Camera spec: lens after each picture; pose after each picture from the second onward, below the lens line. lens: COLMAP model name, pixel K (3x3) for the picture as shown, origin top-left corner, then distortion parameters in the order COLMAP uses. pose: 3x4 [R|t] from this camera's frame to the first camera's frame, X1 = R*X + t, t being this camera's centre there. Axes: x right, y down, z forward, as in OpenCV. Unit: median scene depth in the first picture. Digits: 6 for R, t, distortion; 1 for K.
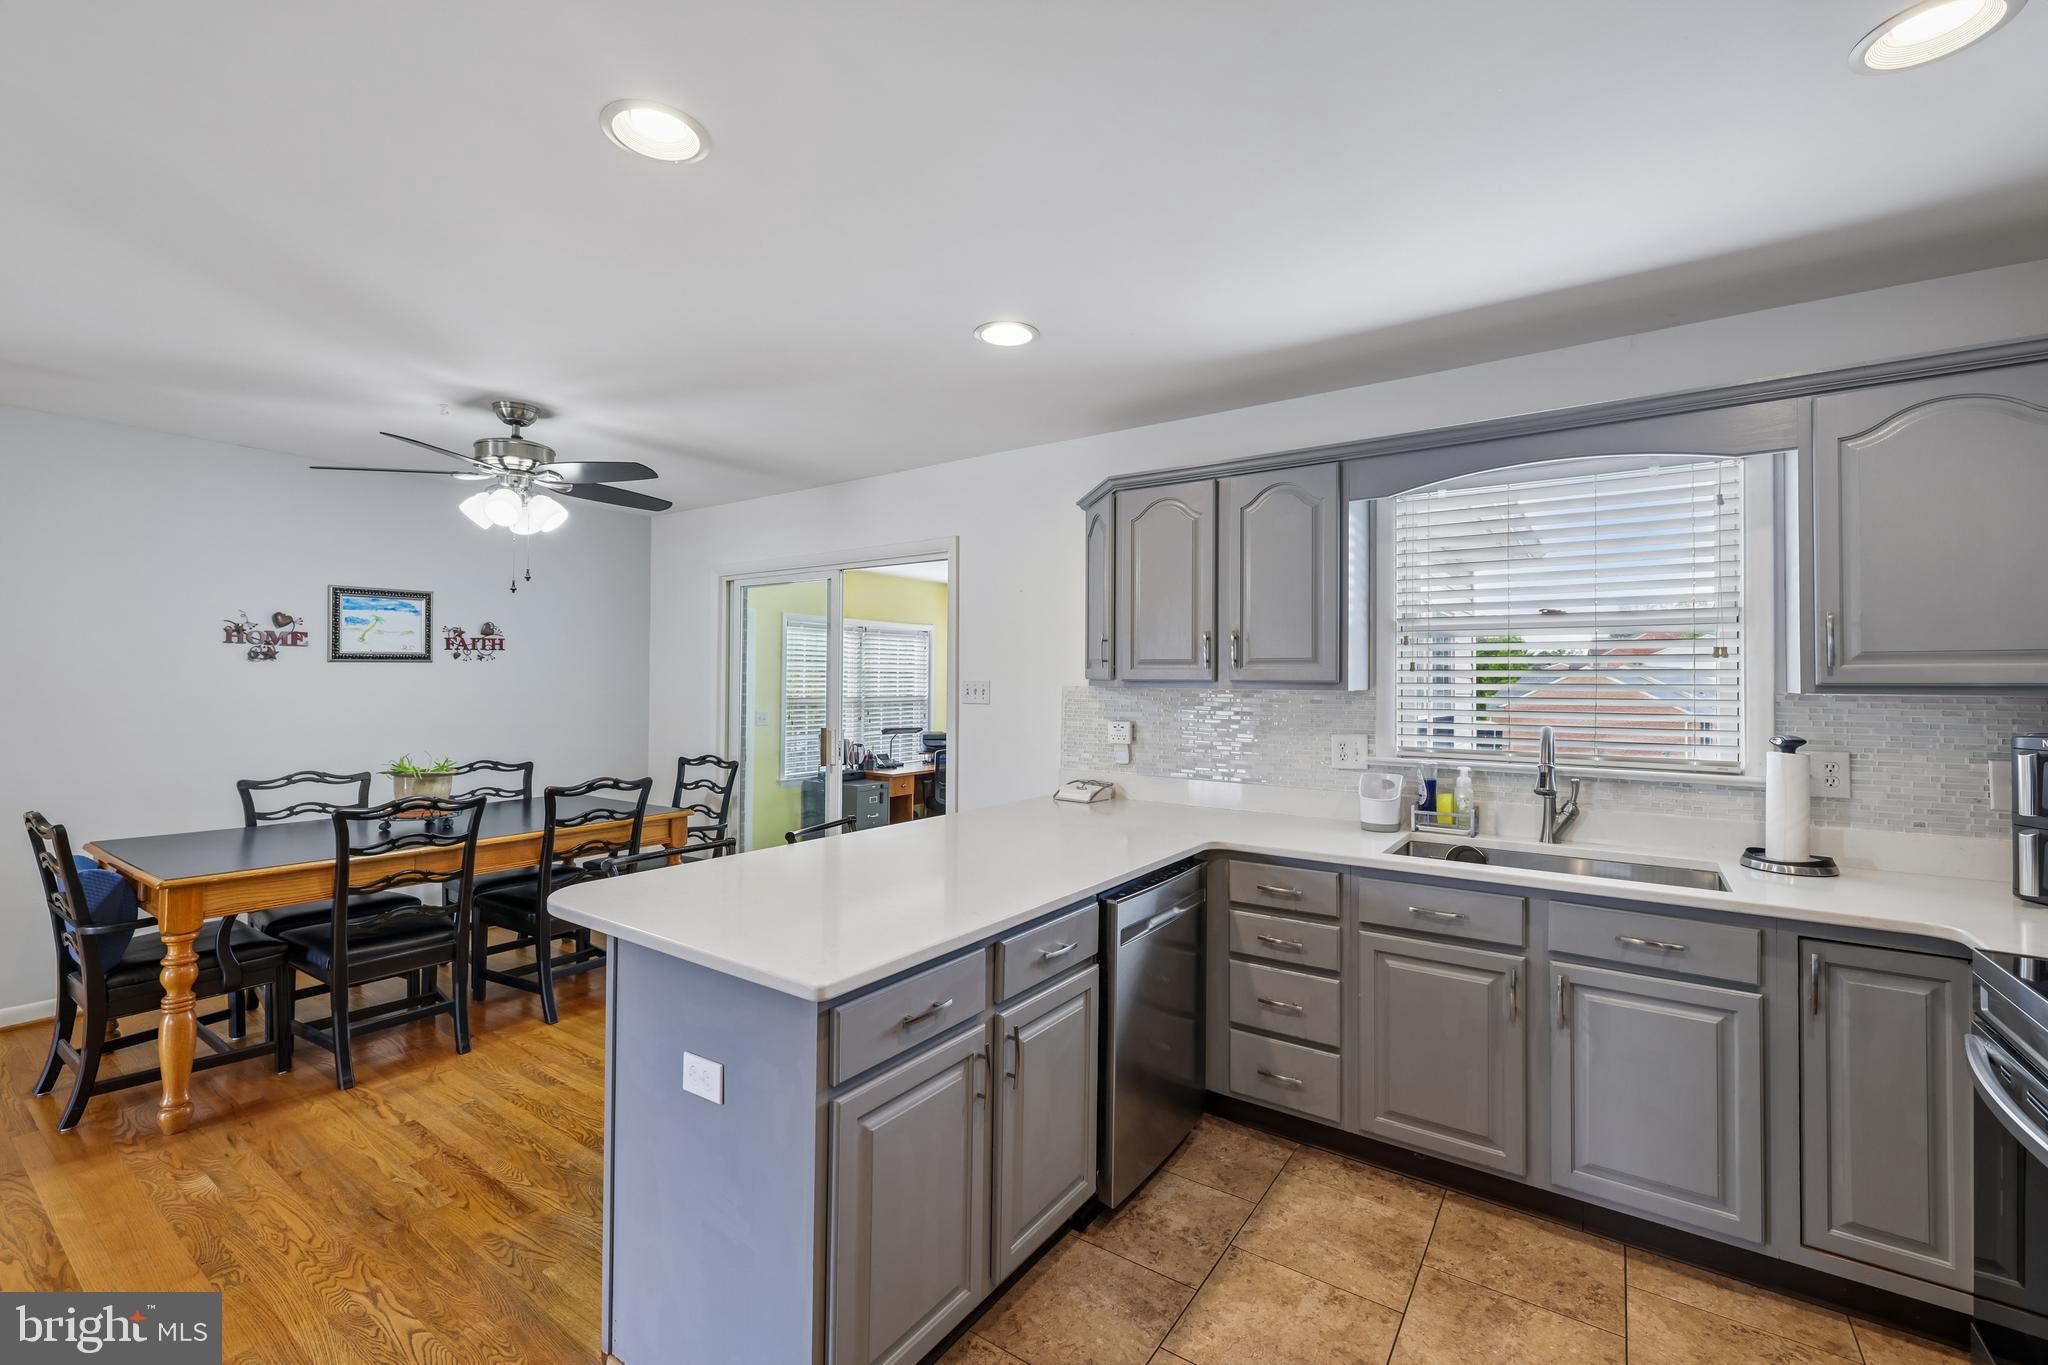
lens RADIAL K [[871.9, 0, 1006.5], [0, 871.9, 671.7], [0, 0, 1]] dist [-0.002664, 0.003199]
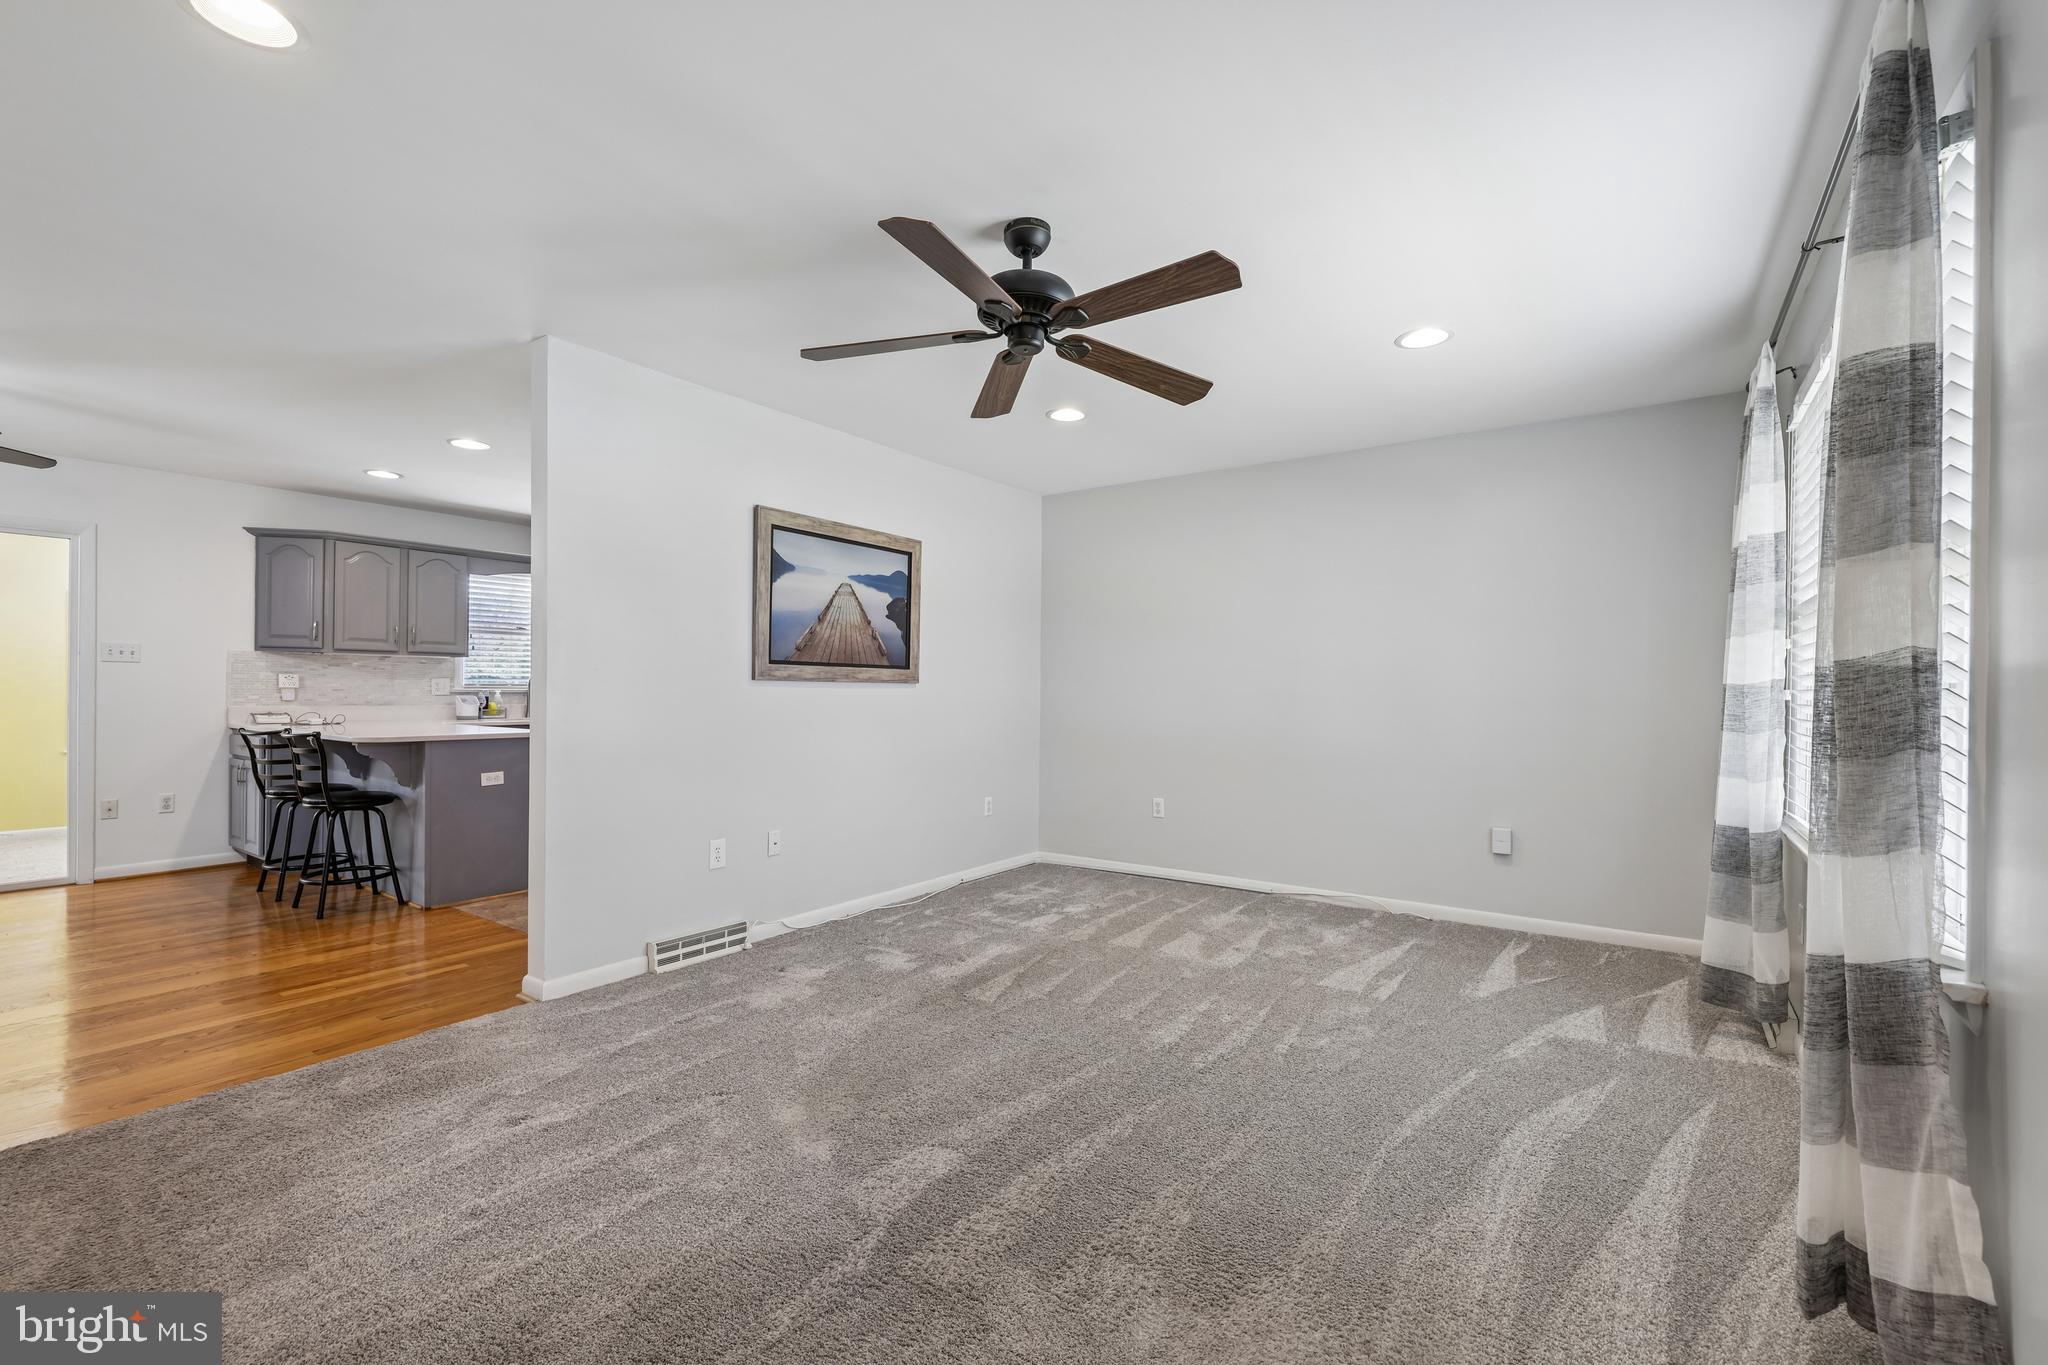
lens RADIAL K [[871.9, 0, 1042.4], [0, 871.9, 695.1], [0, 0, 1]] dist [-0.002664, 0.003199]
pose [[-0.011752, -0.014535, 0.999825, -1.533445], [-0.017620, 0.999742, 0.014327, 0.049257], [-0.999776, -0.017449, -0.012005, -0.384859]]
